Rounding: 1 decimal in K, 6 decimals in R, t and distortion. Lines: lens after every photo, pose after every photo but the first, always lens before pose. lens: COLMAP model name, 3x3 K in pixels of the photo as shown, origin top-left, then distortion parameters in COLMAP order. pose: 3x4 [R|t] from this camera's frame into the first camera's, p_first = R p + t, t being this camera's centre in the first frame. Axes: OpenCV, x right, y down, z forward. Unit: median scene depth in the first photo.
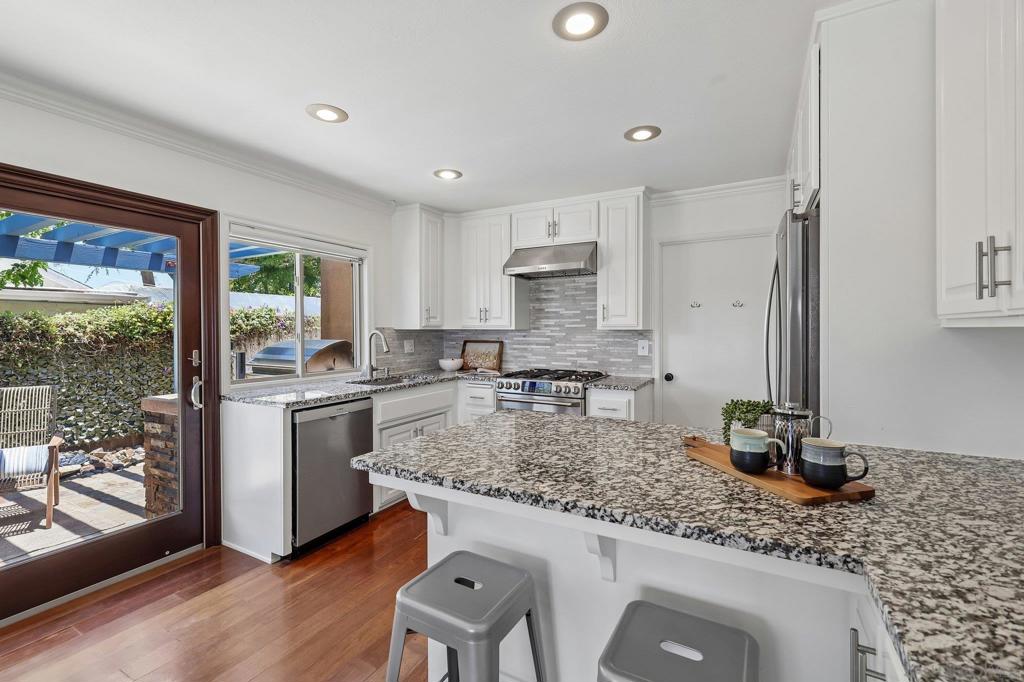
lens RADIAL K [[438.5, 0, 513.2], [0, 438.5, 339.4], [0, 0, 1]] dist [0.000485, -0.000436]
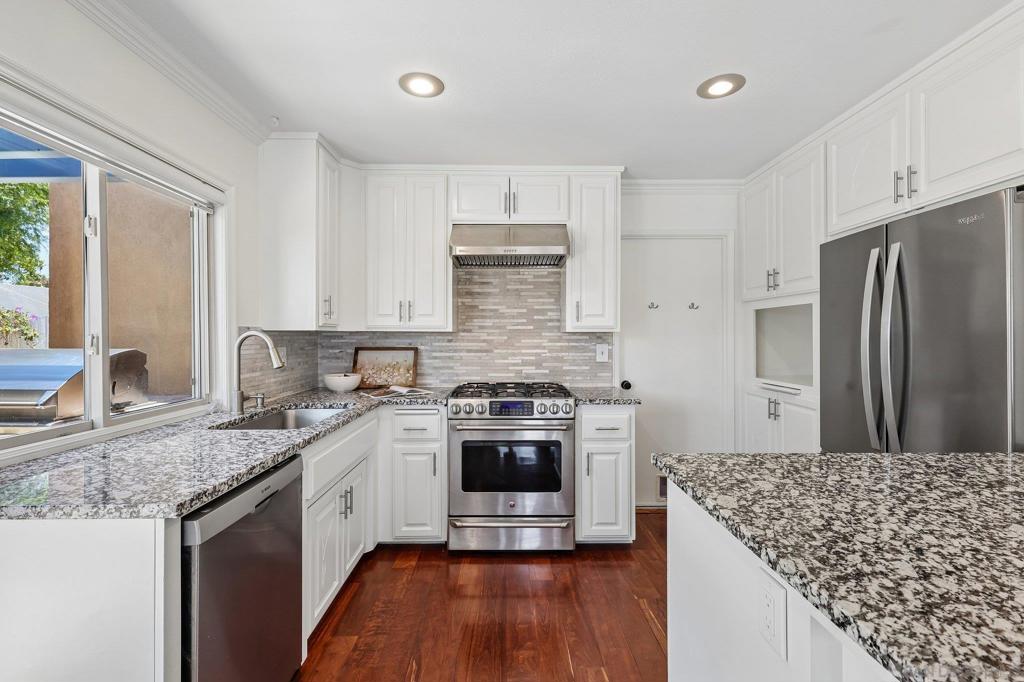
lens RADIAL K [[438.5, 0, 512.9], [0, 438.5, 338.2], [0, 0, 1]] dist [0.000485, -0.000436]
pose [[0.875034, -0.001283, 0.484060, -0.267774], [0.010947, 0.999793, -0.017139, 0.002636], [-0.483938, 0.020297, 0.874867, 0.303517]]
